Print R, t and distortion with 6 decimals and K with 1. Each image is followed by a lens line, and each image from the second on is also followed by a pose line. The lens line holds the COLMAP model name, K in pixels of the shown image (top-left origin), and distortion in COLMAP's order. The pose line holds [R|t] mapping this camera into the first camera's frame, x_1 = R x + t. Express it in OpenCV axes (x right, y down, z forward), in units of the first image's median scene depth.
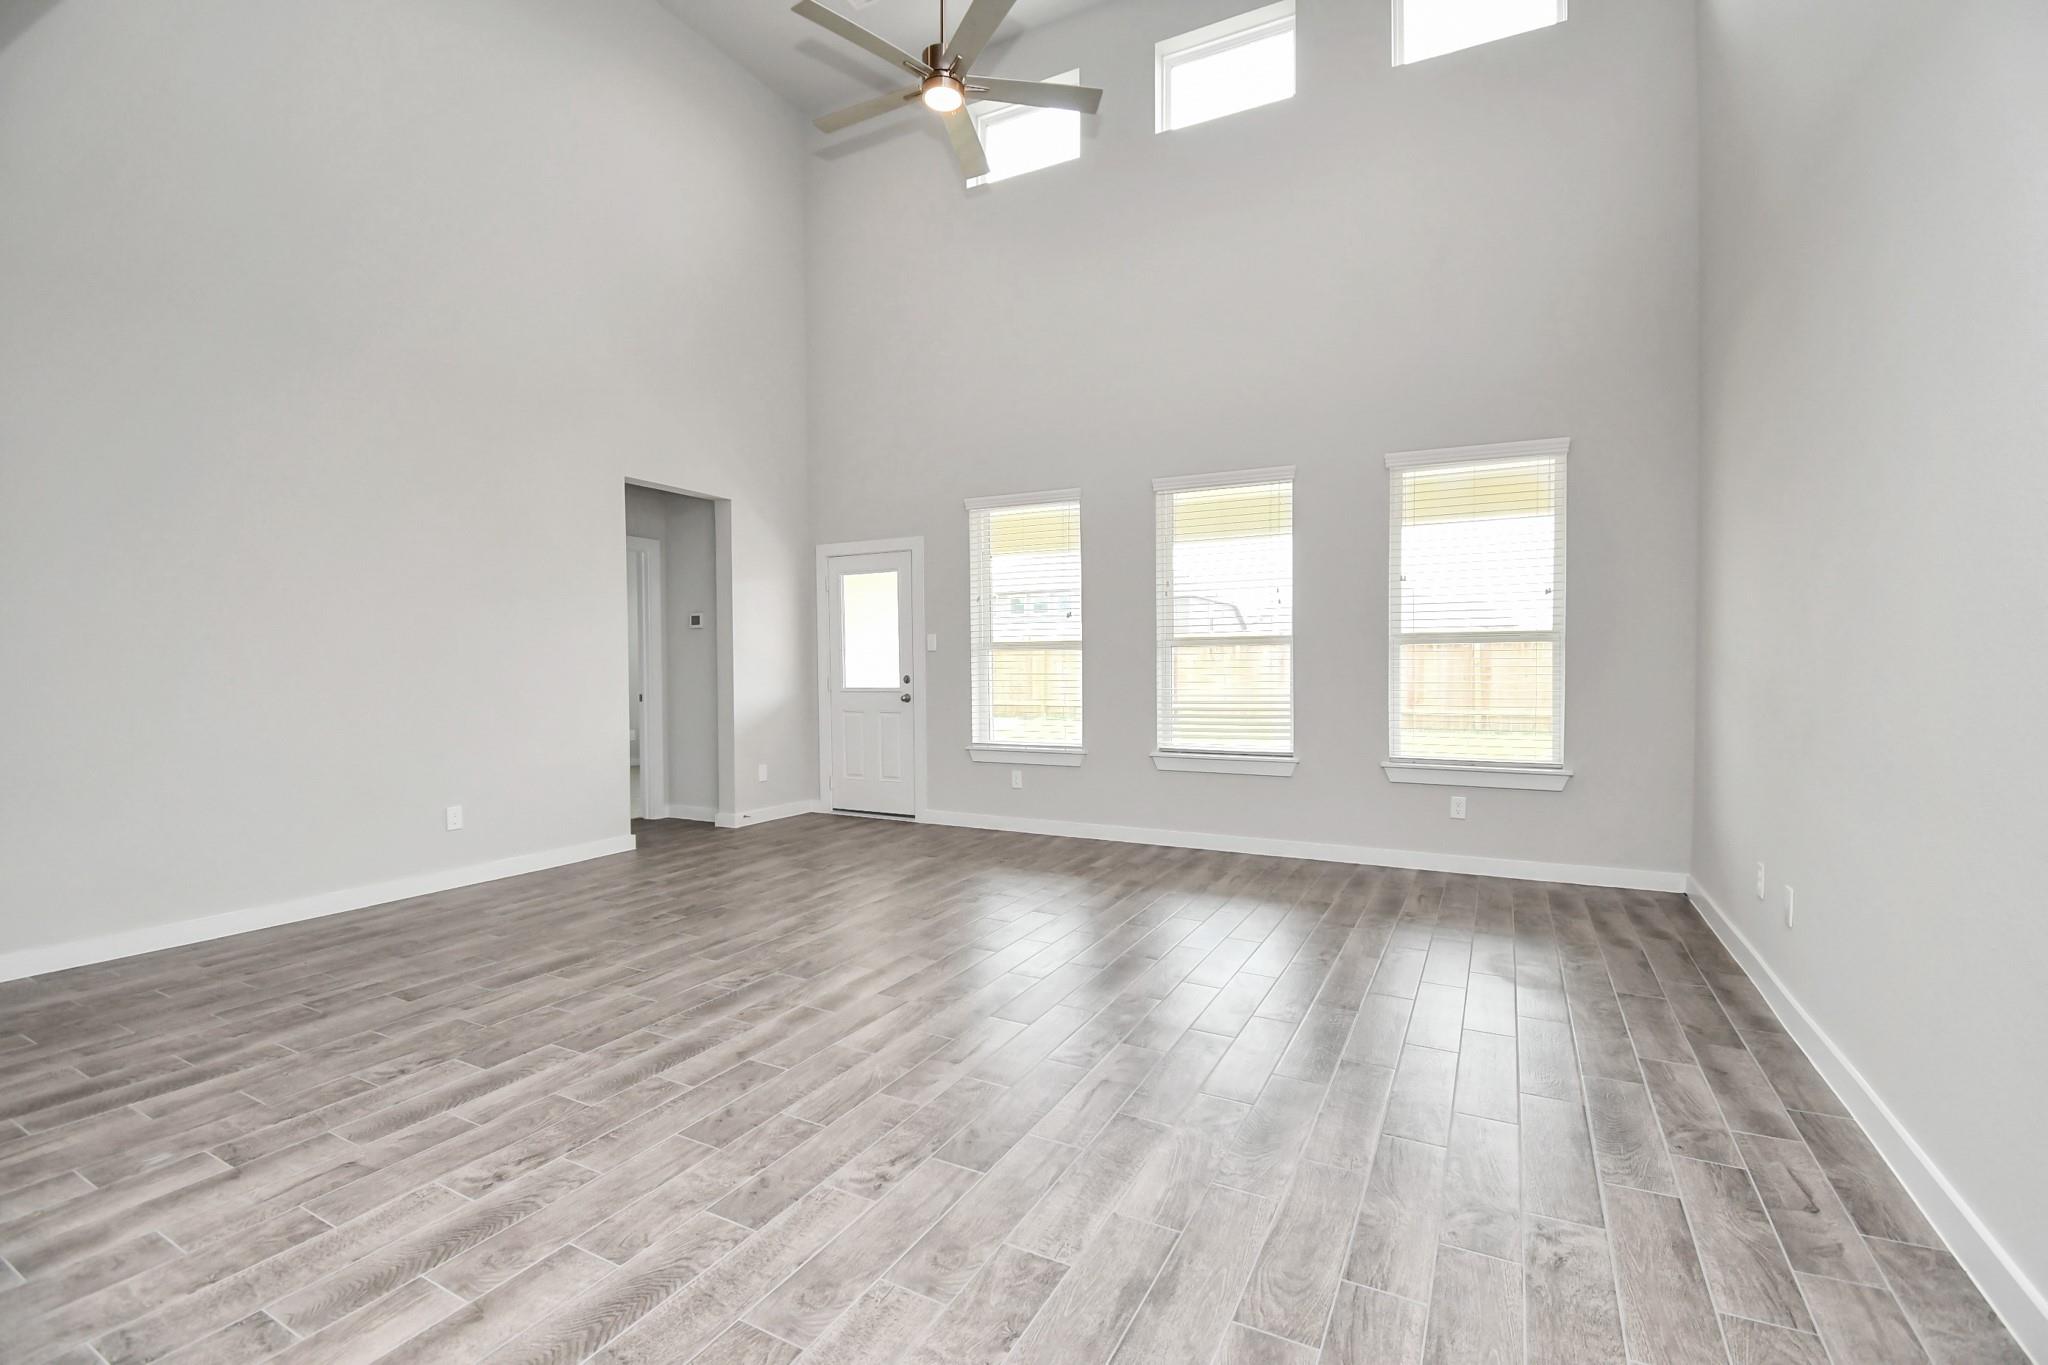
lens RADIAL K [[892.7, 0, 1036.7], [0, 892.7, 691.4], [0, 0, 1]] dist [0.013308, -0.019671]
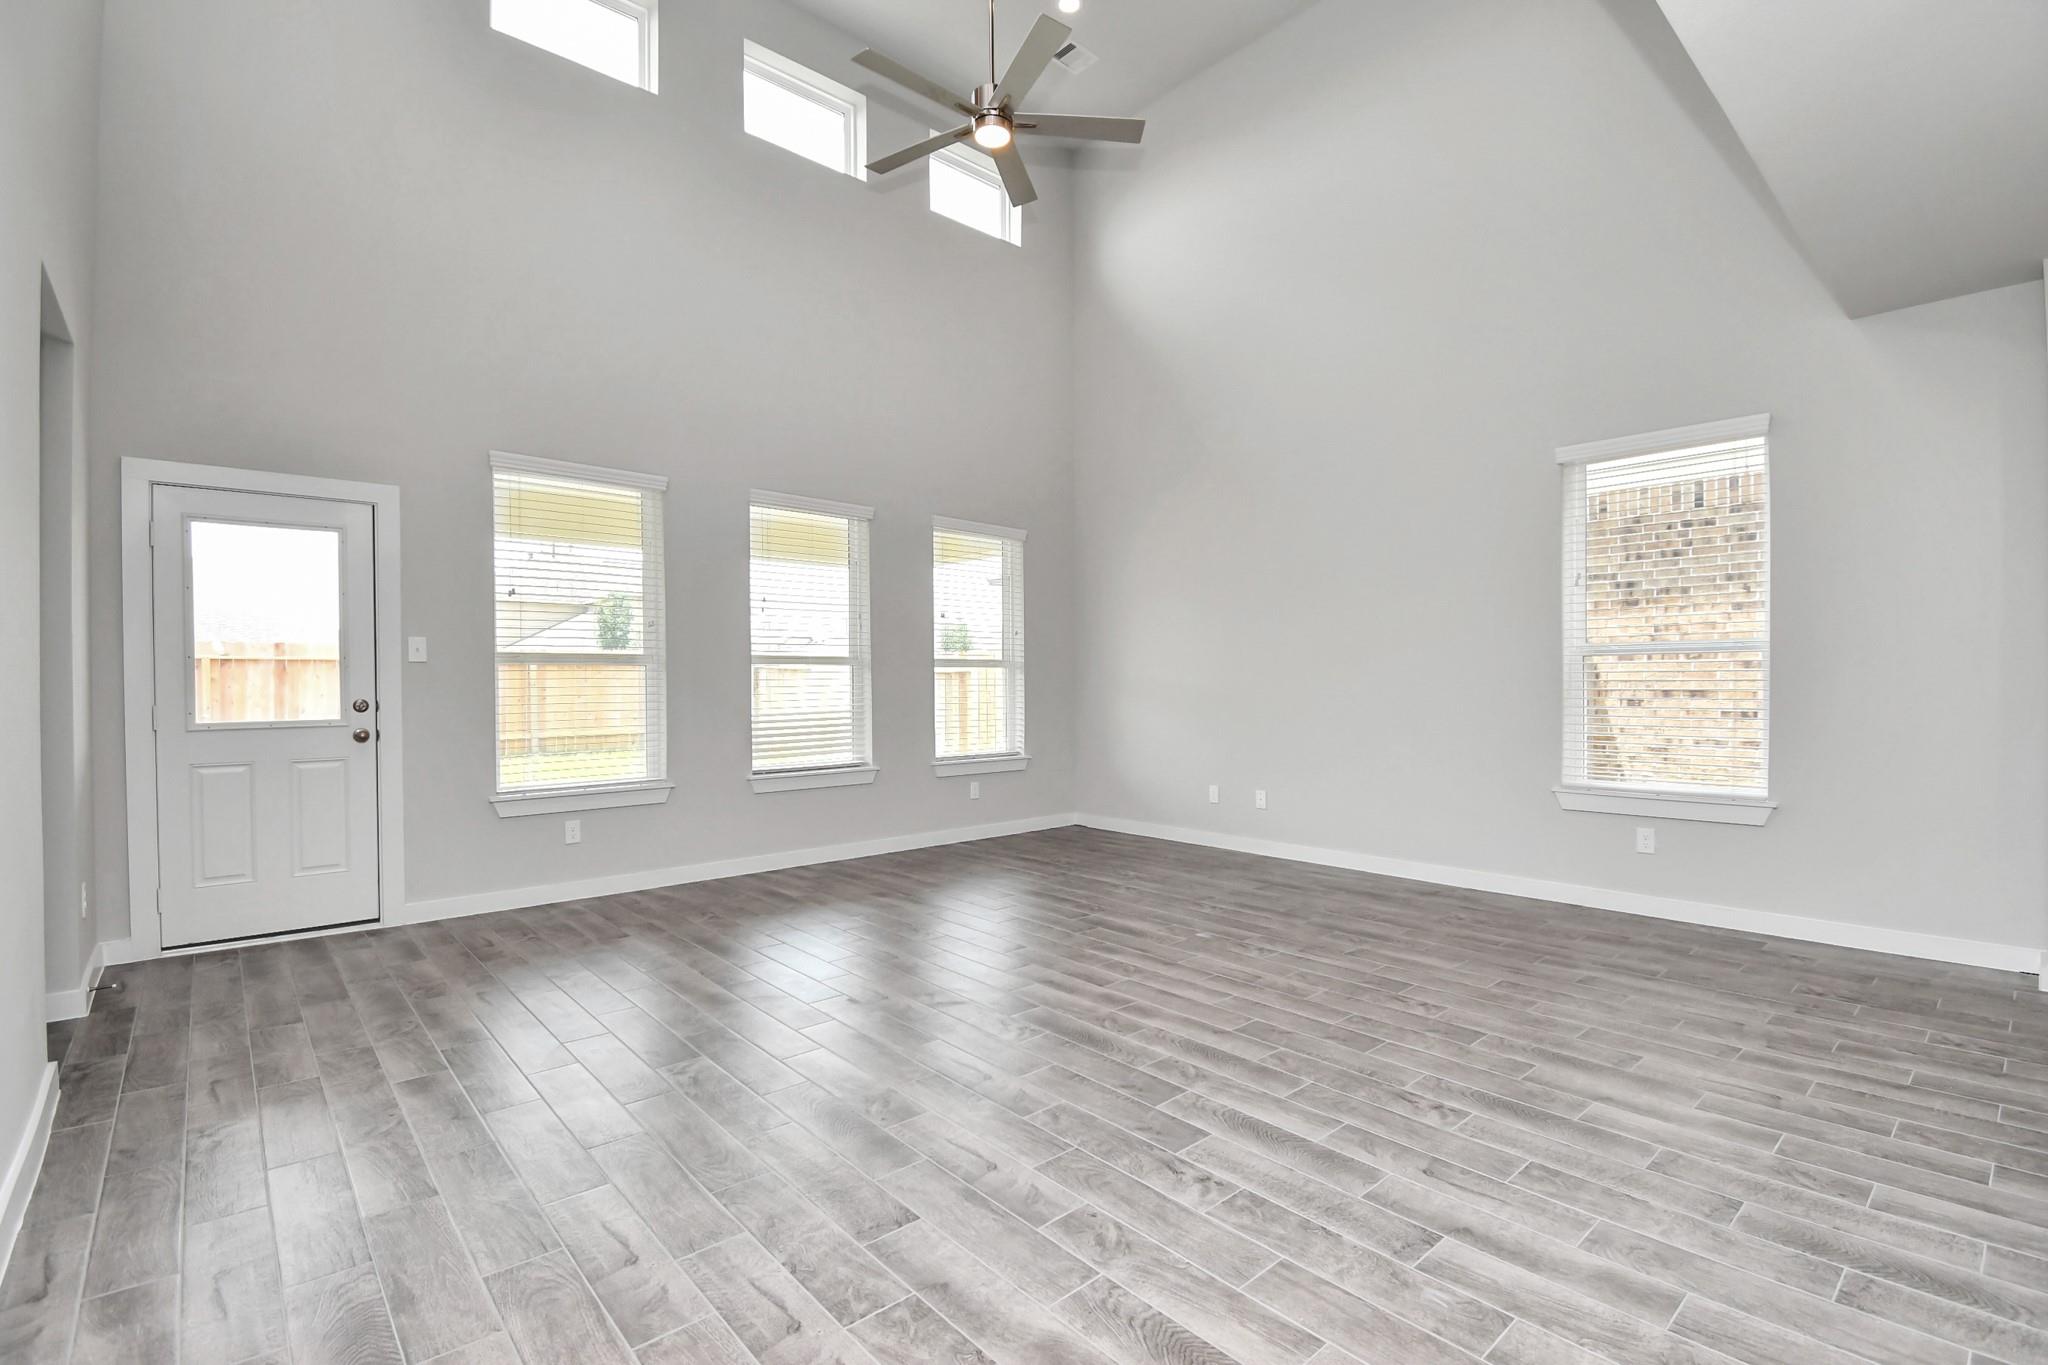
lens RADIAL K [[926.5, 0, 1026.6], [0, 926.5, 692.9], [0, 0, 1]] dist [0.019345, -0.023468]
pose [[0.357860, -0.008714, 0.933735, -1.219002], [0.029381, 0.999566, -0.001931, -0.016379], [-0.933313, 0.028125, 0.357960, 0.653974]]
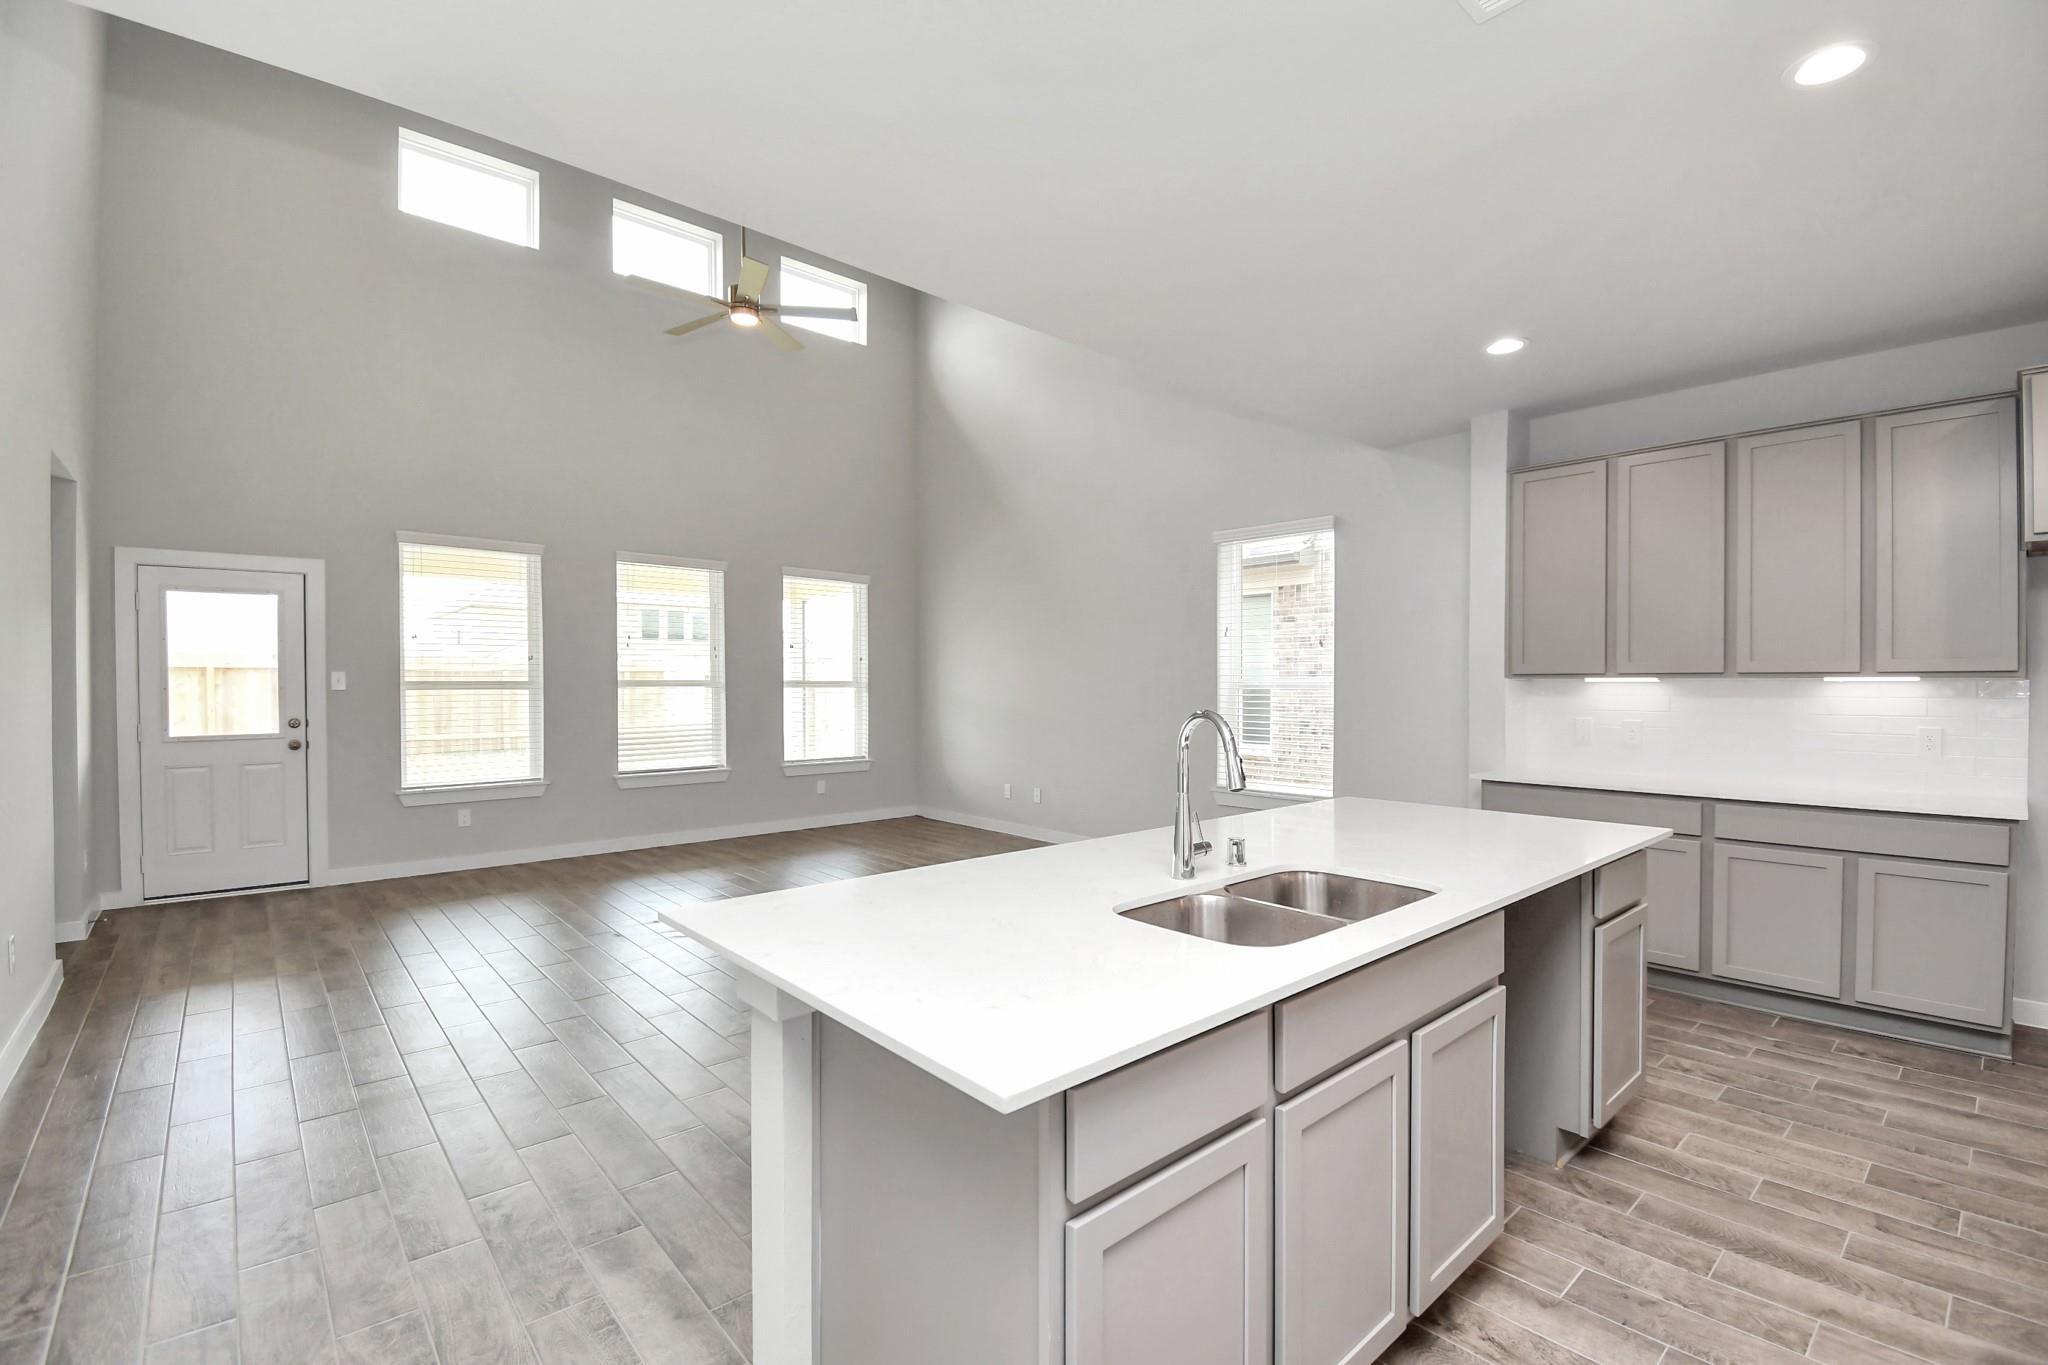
lens RADIAL K [[892.7, 0, 1036.7], [0, 892.7, 691.4], [0, 0, 1]] dist [0.013308, -0.019671]
pose [[0.347111, -0.007207, 0.937796, -1.438098], [0.024453, 0.999700, -0.001368, -0.052657], [-0.937505, 0.023407, 0.347183, 0.069081]]
